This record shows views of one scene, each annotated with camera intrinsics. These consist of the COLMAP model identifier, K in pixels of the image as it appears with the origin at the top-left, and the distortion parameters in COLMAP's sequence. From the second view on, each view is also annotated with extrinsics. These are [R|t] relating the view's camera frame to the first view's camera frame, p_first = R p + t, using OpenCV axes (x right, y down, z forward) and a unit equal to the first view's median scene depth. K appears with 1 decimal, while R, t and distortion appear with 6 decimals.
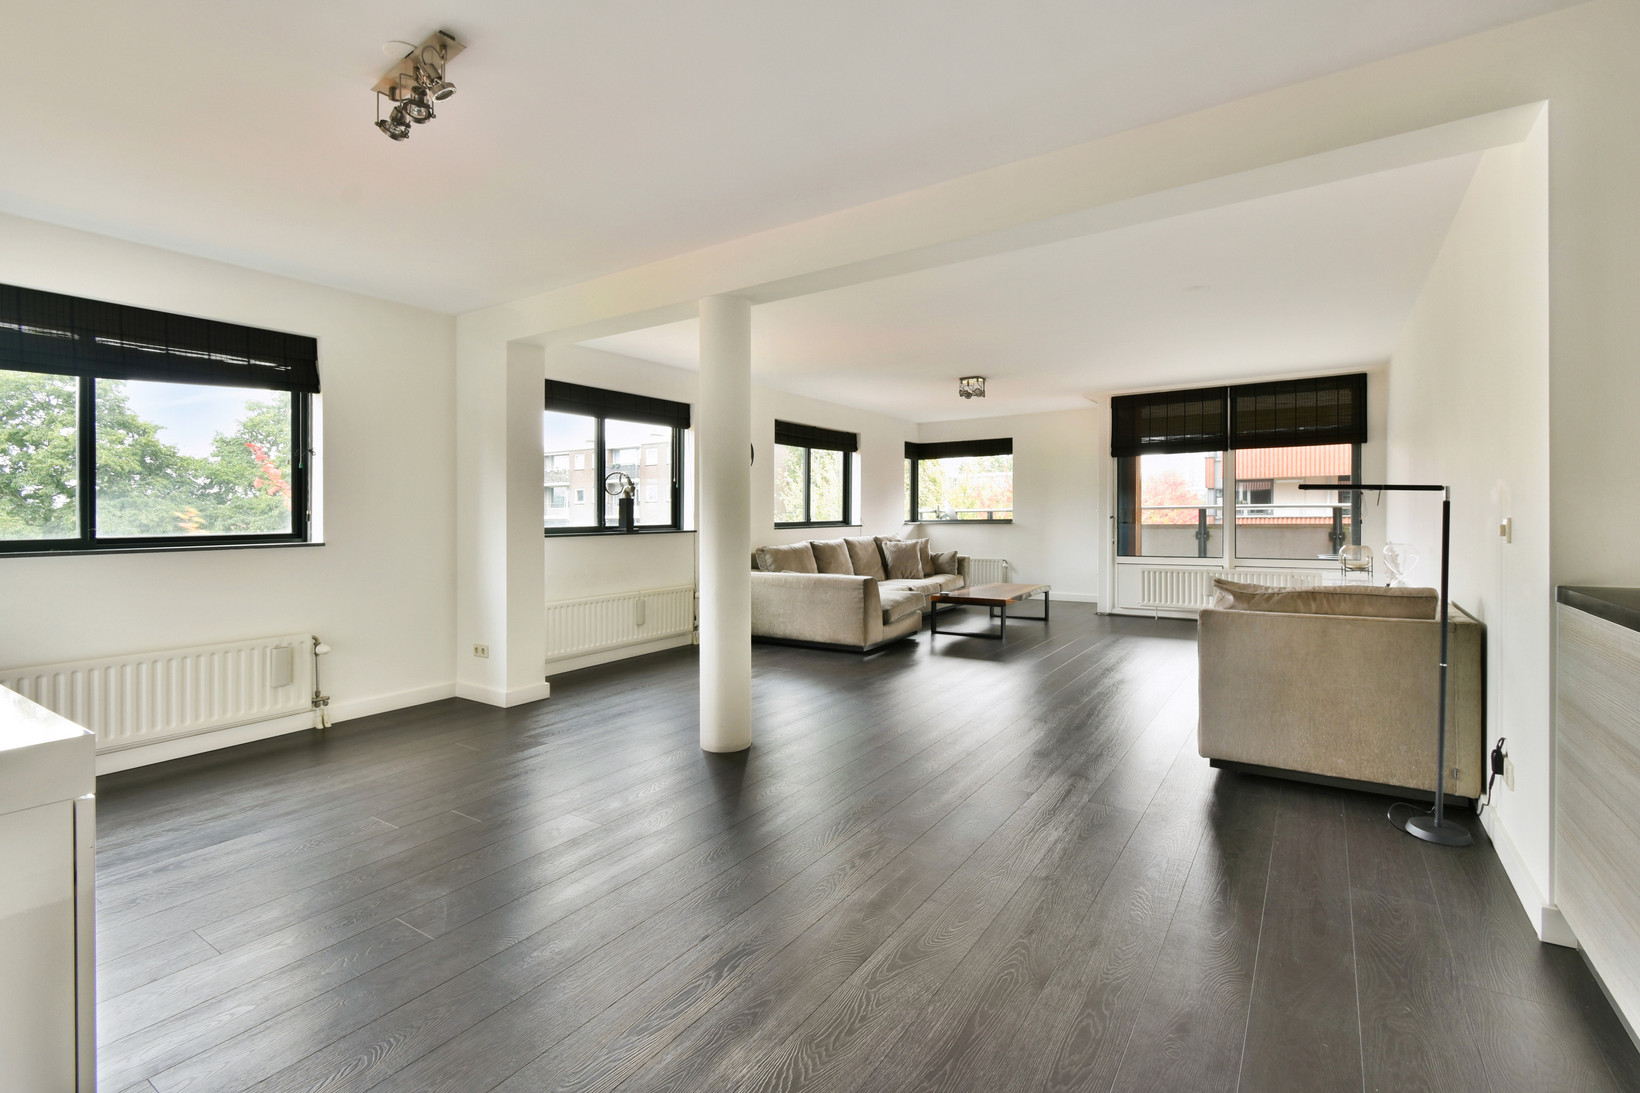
lens RADIAL K [[750.7, 0, 847.3], [0, 750.7, 514.2], [0, 0, 1]] dist [0.003769, -0.000602]
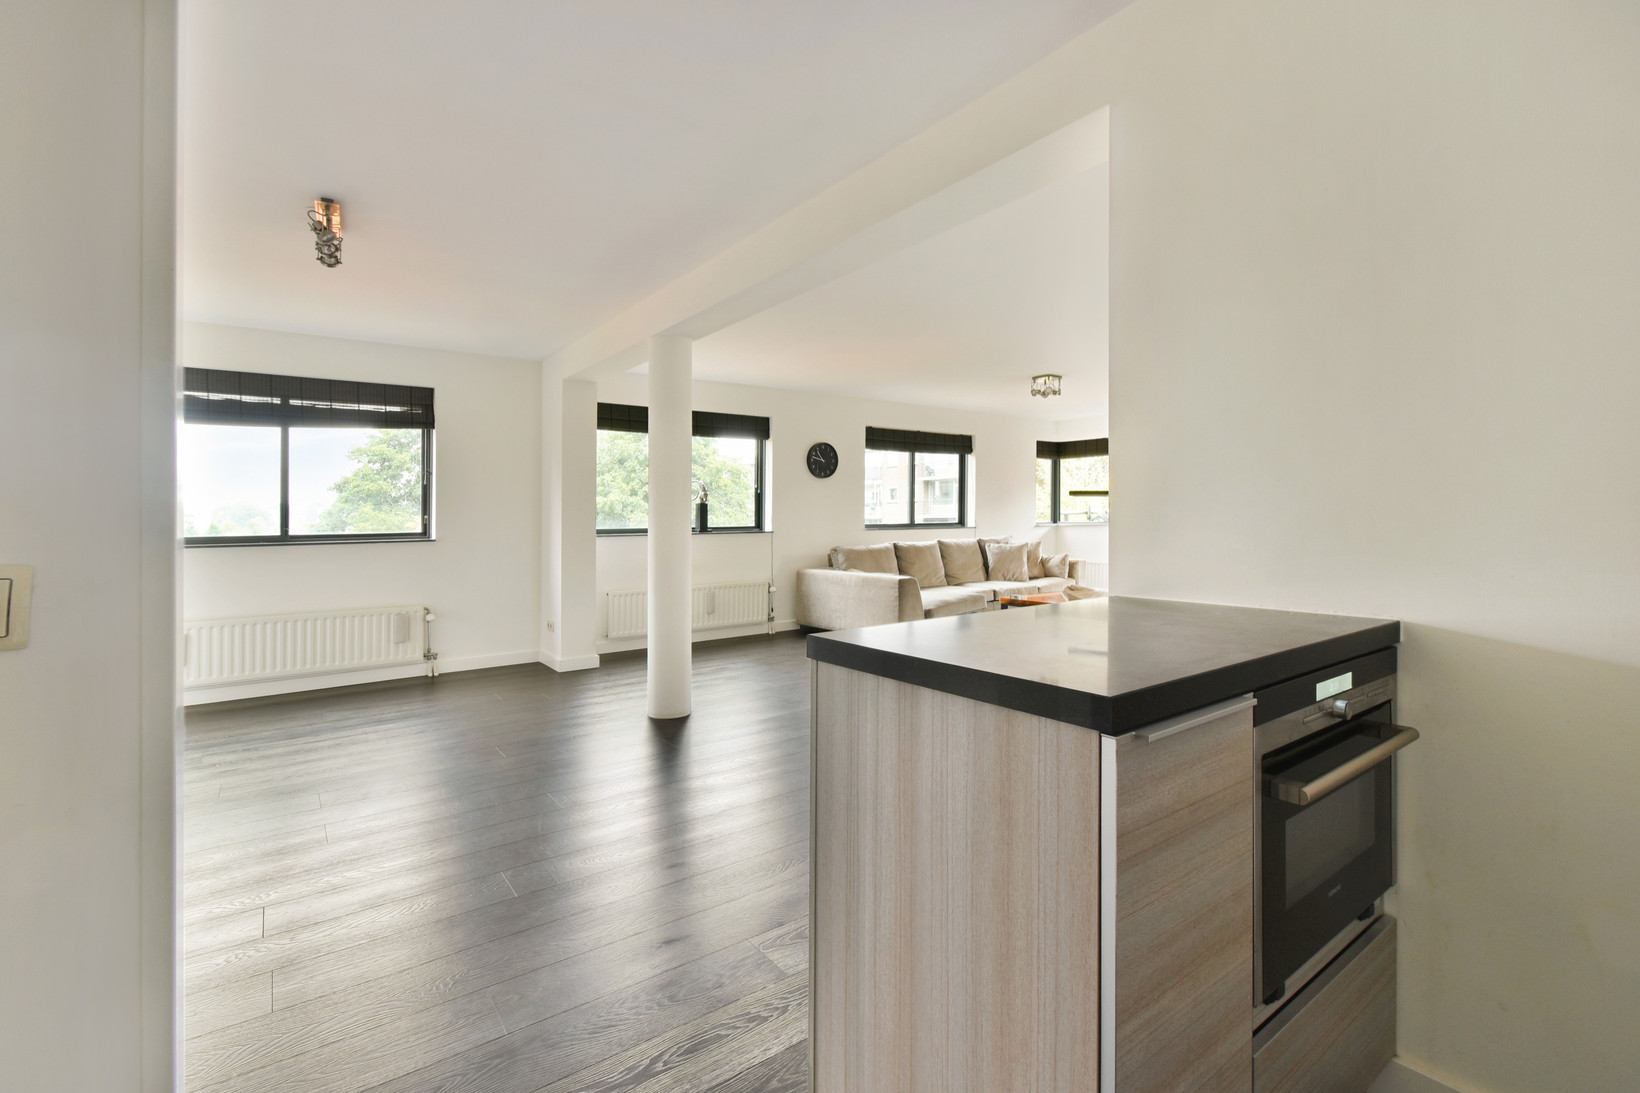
lens RADIAL K [[750.7, 0, 824.5], [0, 750.7, 517.9], [0, 0, 1]] dist [0.003769, -0.000602]
pose [[0.938840, 0.001731, -0.344350, 0.248233], [0.000449, 0.999980, 0.006253, -0.005031], [0.344354, -0.006025, 0.938821, -0.016261]]
